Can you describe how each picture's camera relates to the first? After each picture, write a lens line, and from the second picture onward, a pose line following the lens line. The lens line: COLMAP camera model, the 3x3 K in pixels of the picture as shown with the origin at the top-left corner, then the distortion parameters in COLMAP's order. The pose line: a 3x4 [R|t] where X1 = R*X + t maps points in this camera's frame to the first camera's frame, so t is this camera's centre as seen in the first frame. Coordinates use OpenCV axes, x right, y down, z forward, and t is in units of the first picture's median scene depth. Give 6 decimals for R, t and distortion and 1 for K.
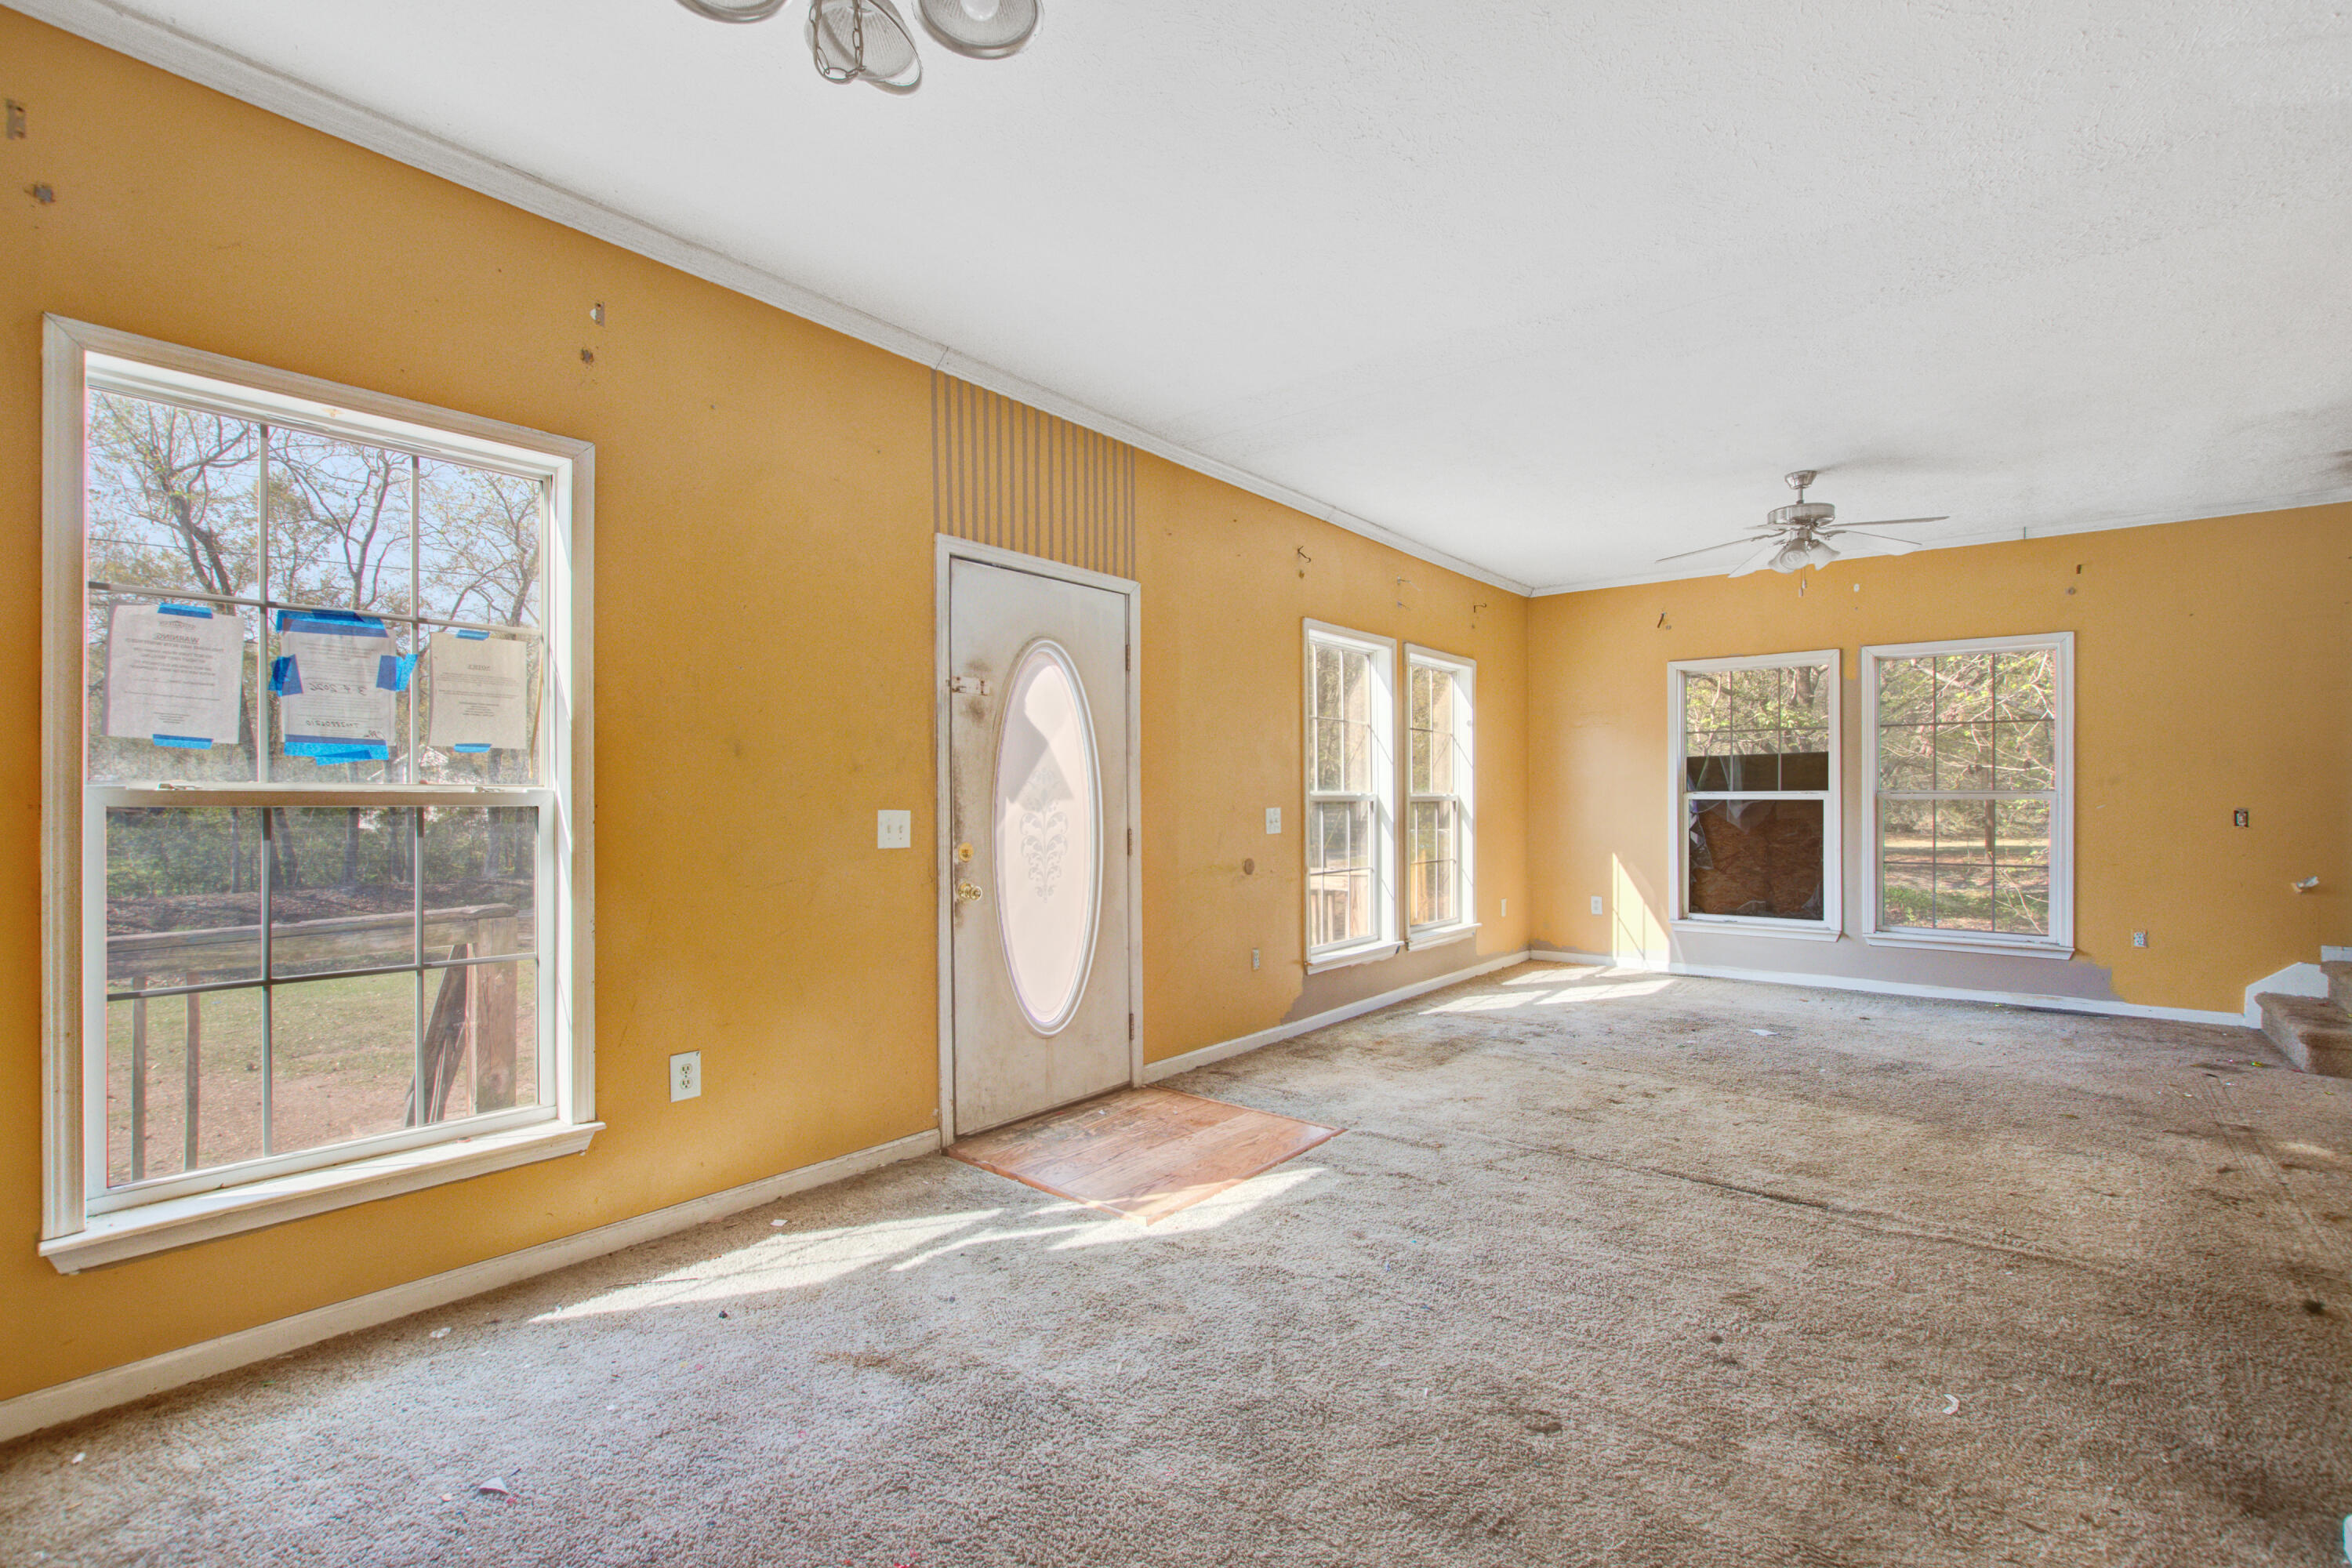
lens RADIAL K [[1048.5, 0, 1178.3], [0, 1048.5, 777.7], [0, 0, 1]] dist [-0.022892, 0.001816]
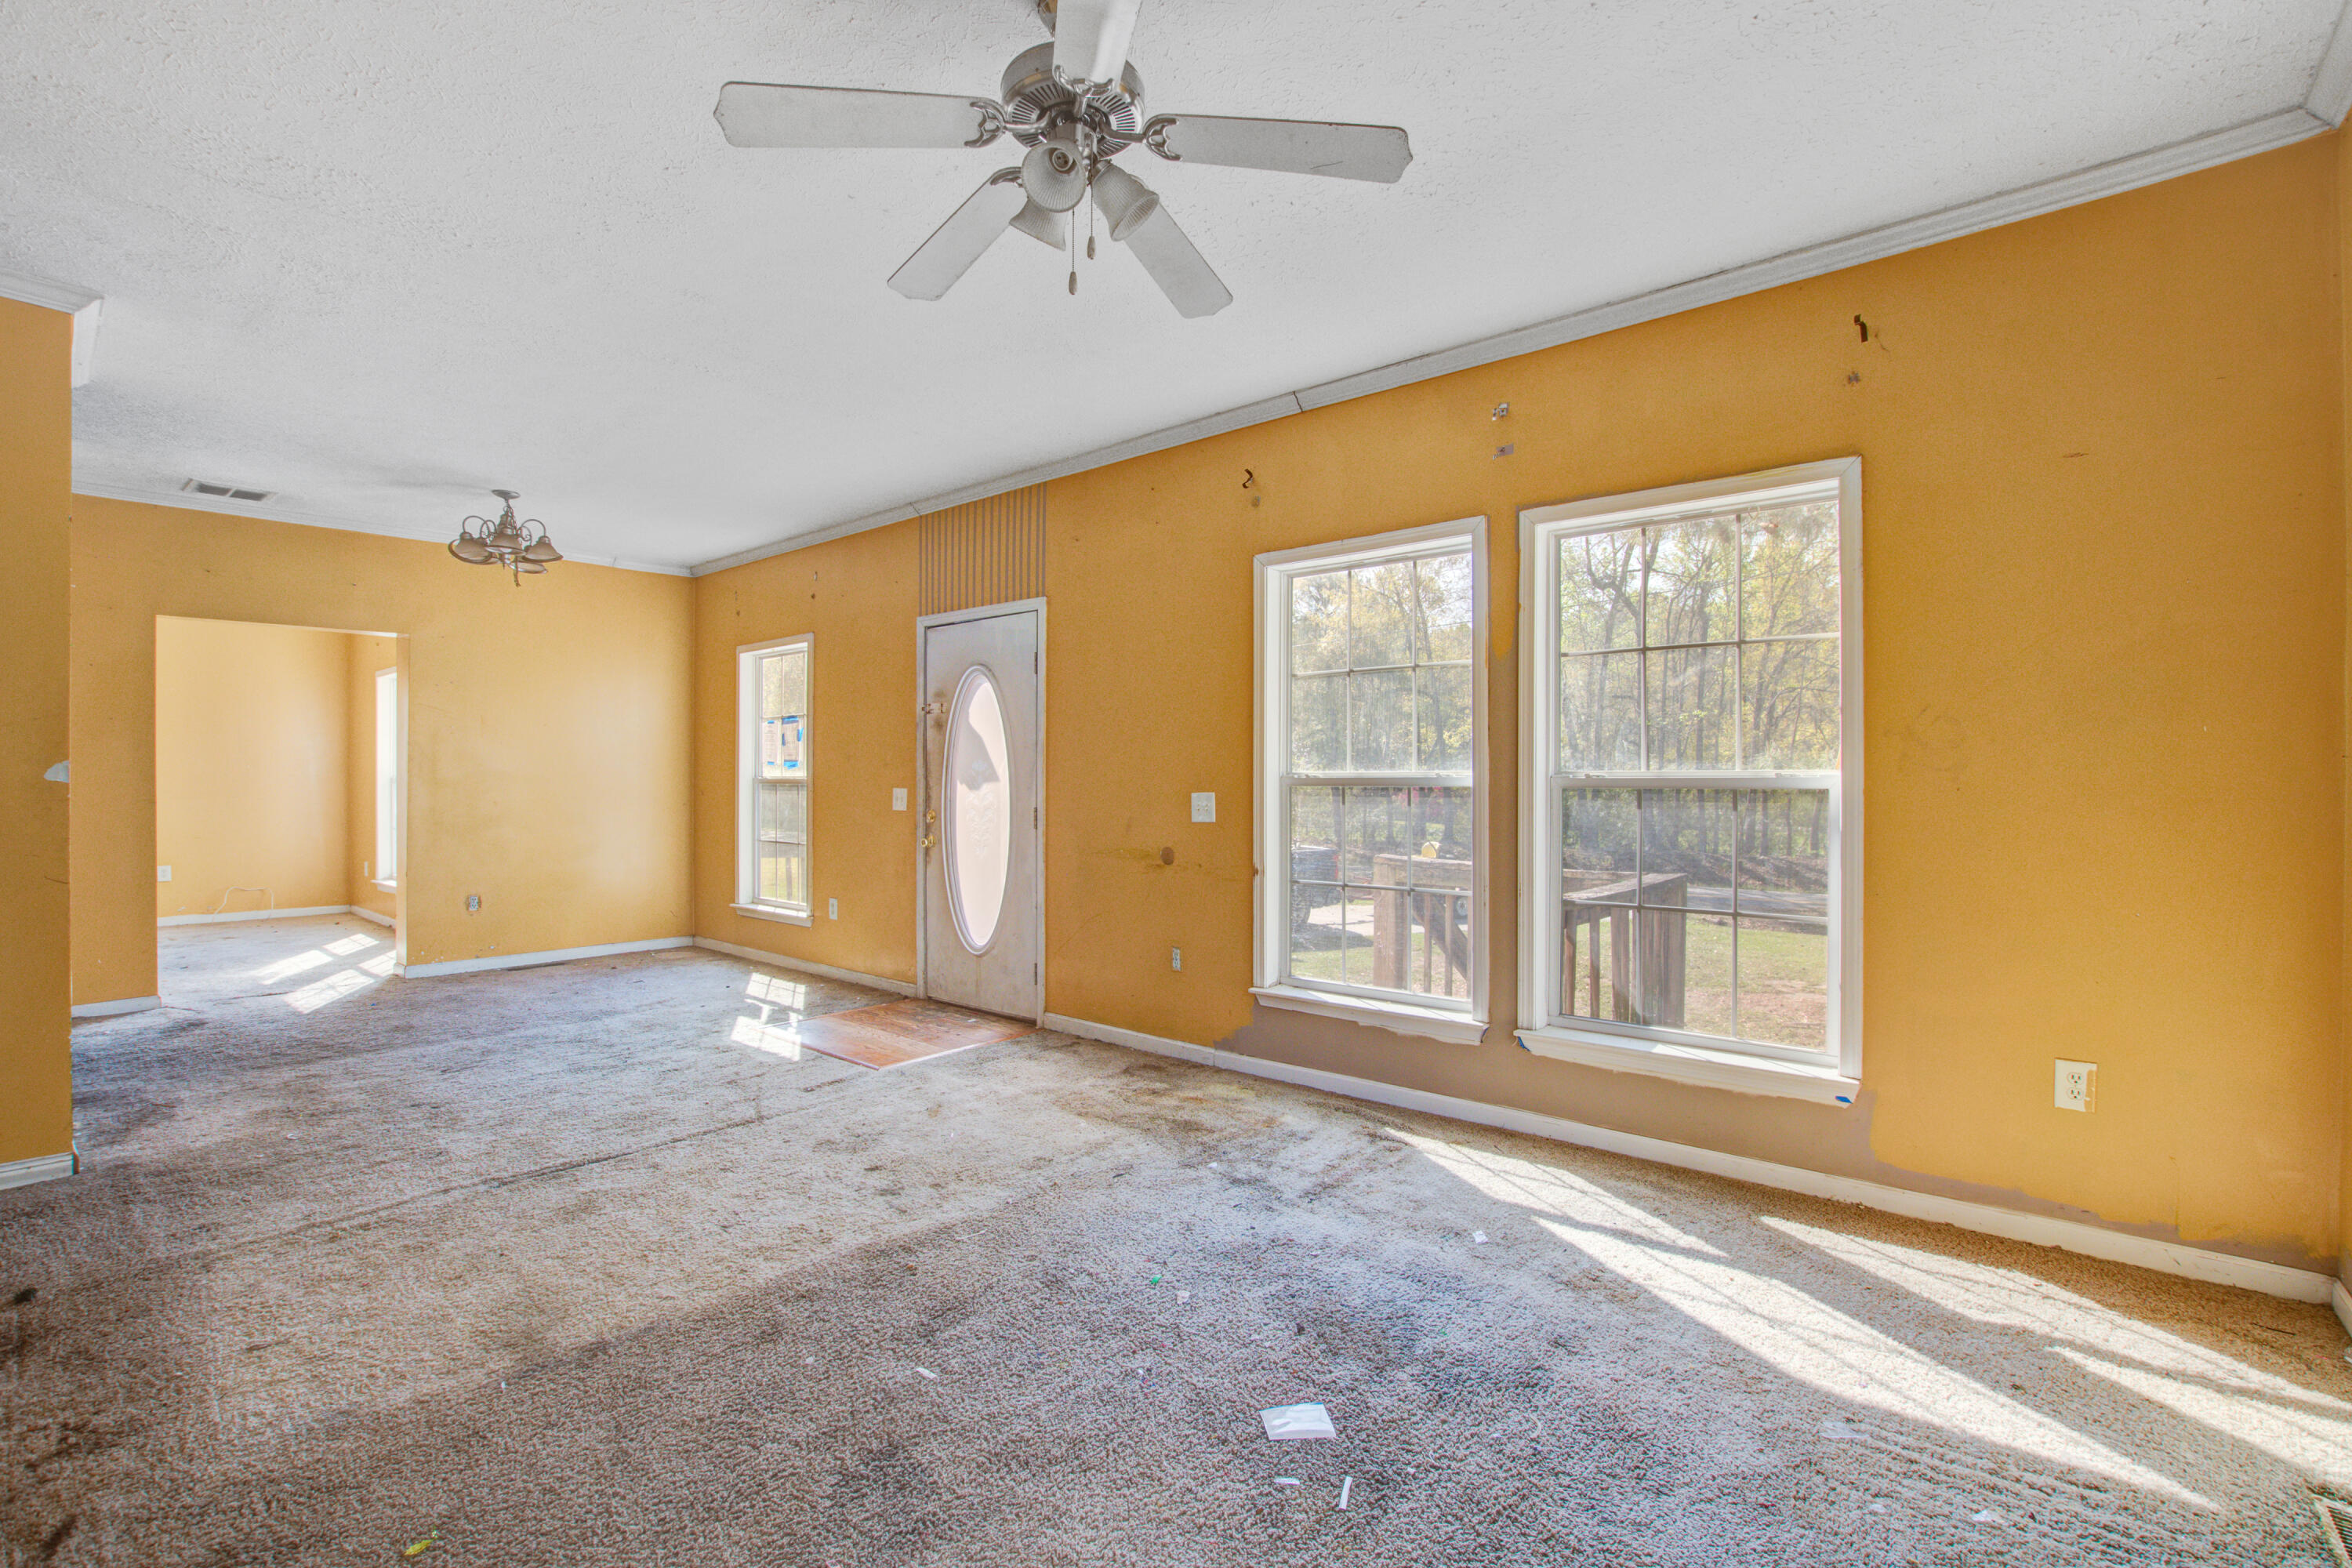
lens RADIAL K [[1048.5, 0, 1178.3], [0, 1048.5, 777.7], [0, 0, 1]] dist [-0.022892, 0.001816]
pose [[-0.015170, -0.002474, -0.999882, 1.221886], [0.017949, 0.999835, -0.002746, 0.022478], [0.999724, -0.017988, -0.015123, 1.265977]]
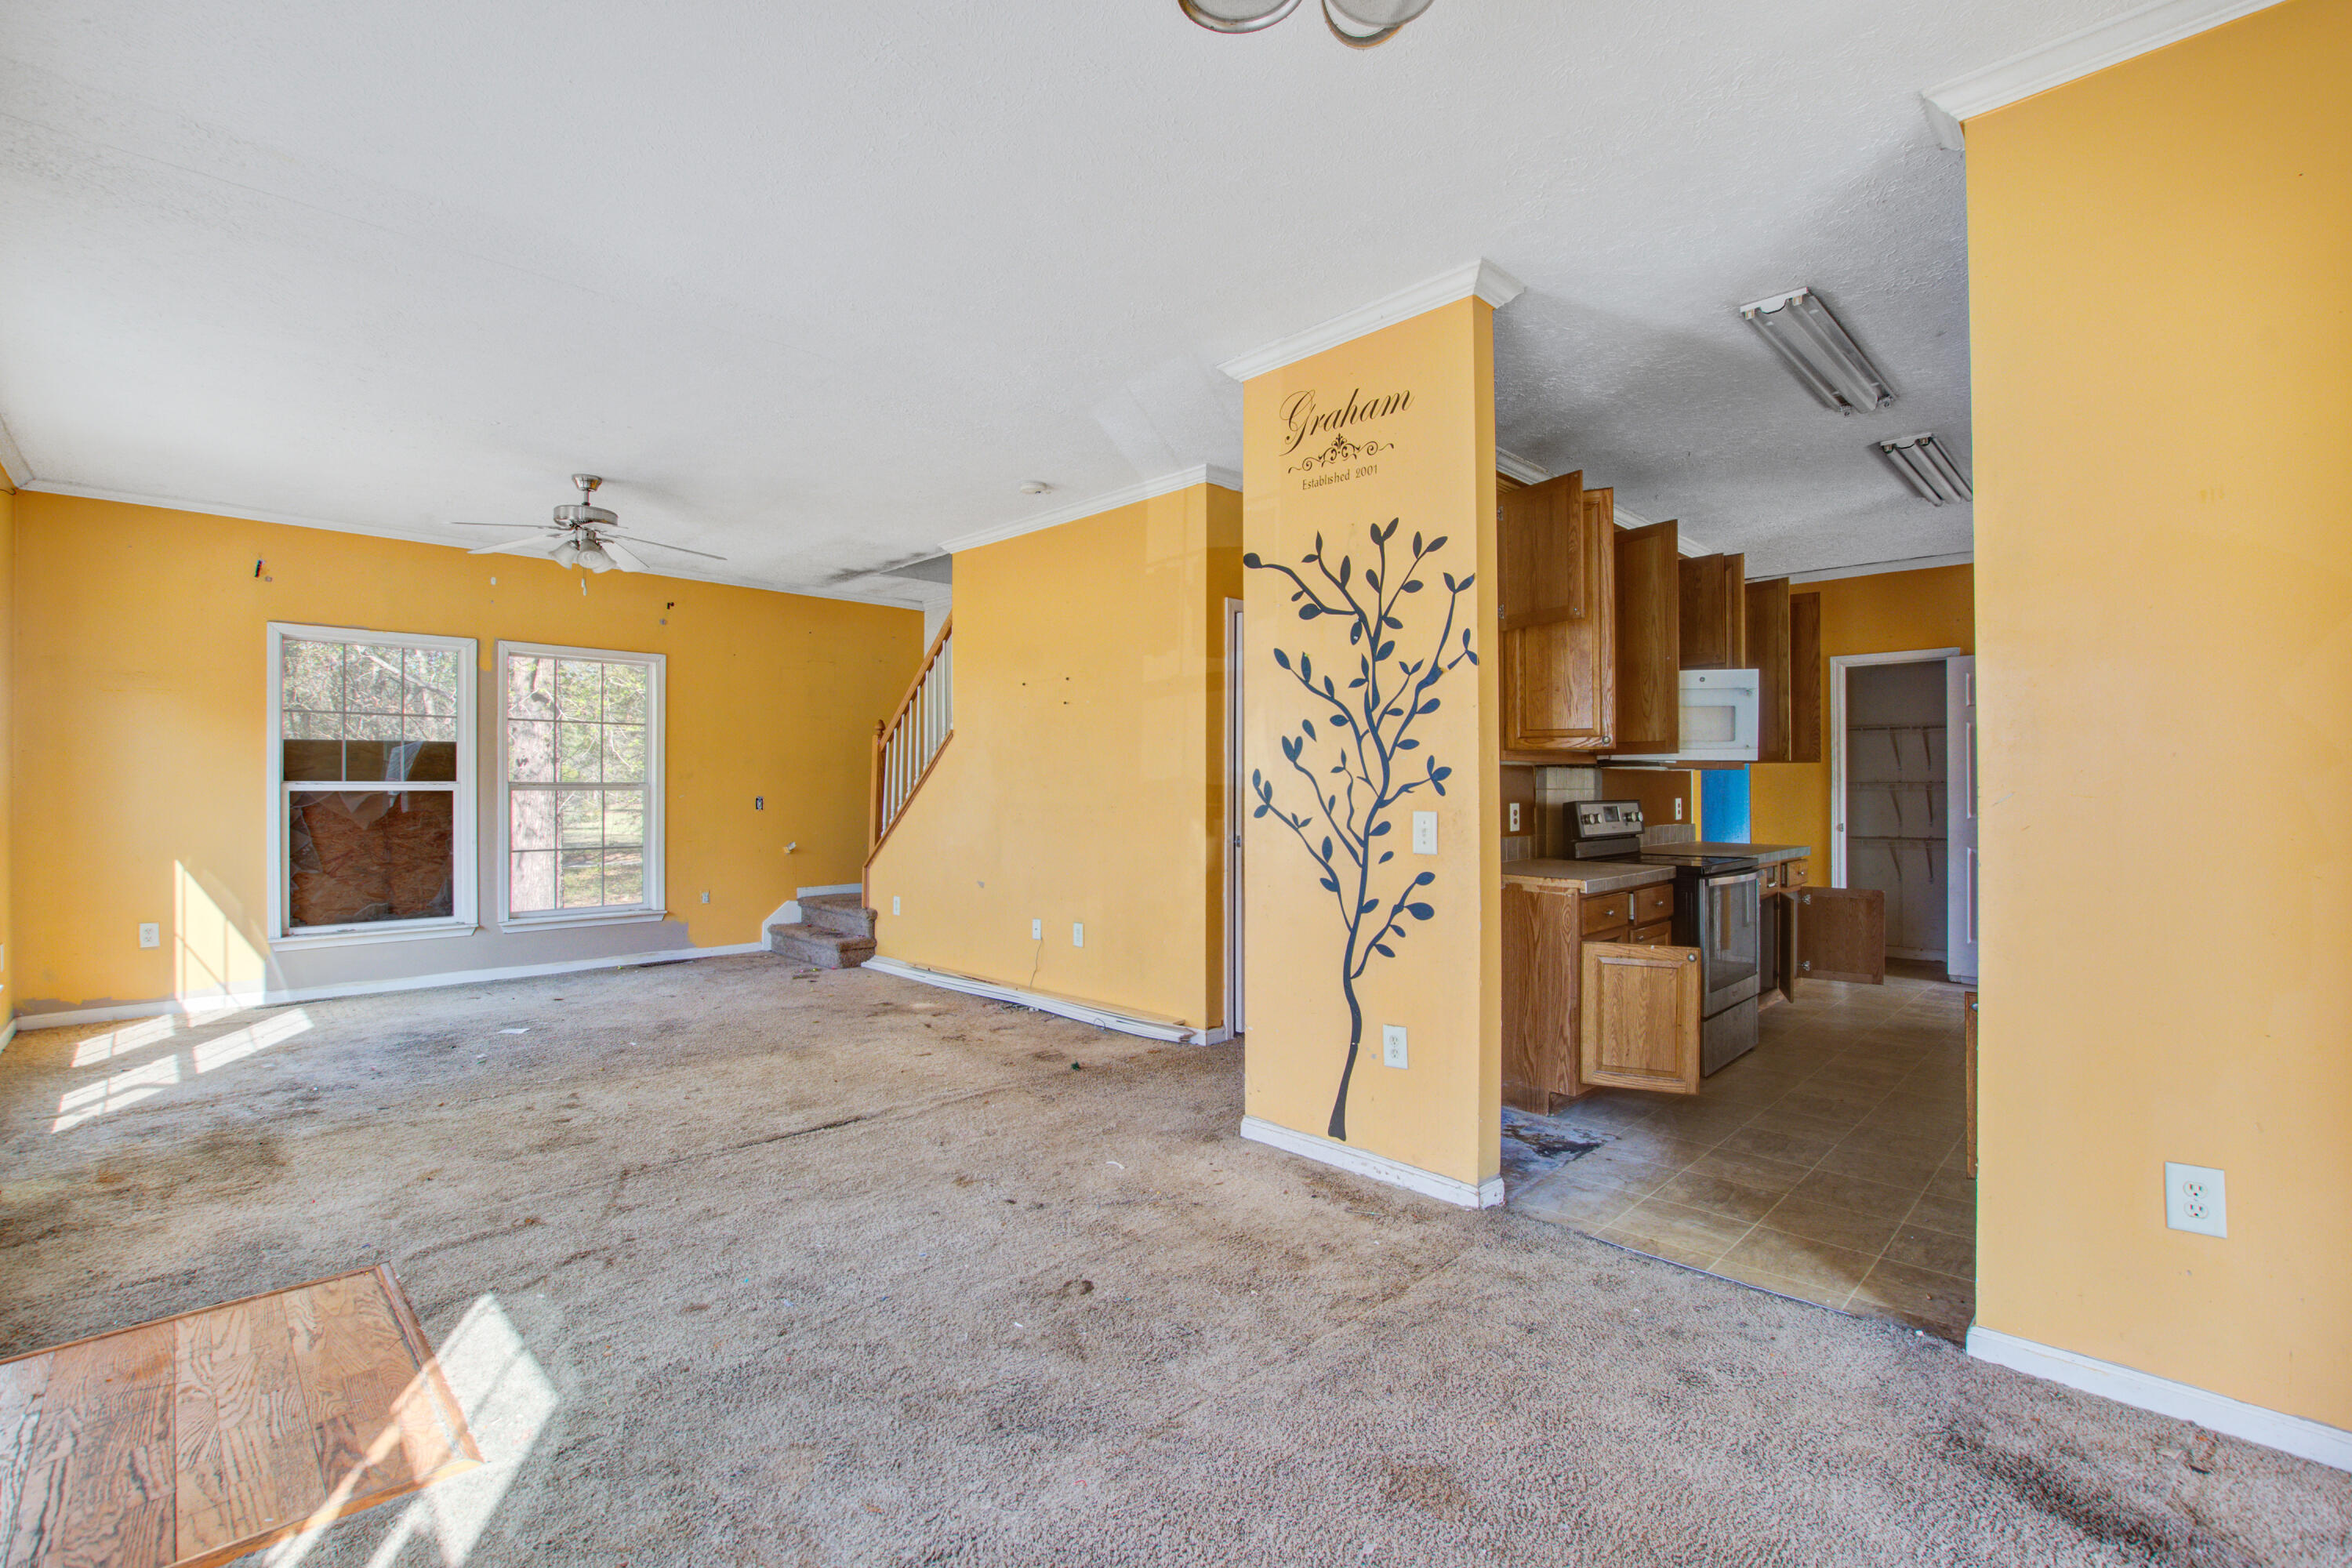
lens RADIAL K [[1048.5, 0, 1178.3], [0, 1048.5, 777.7], [0, 0, 1]] dist [-0.022892, 0.001816]
pose [[0.096572, 0.008333, 0.995291, -0.453415], [-0.020487, 0.999770, -0.006383, 0.001465], [-0.995115, -0.019774, 0.096720, 0.380100]]
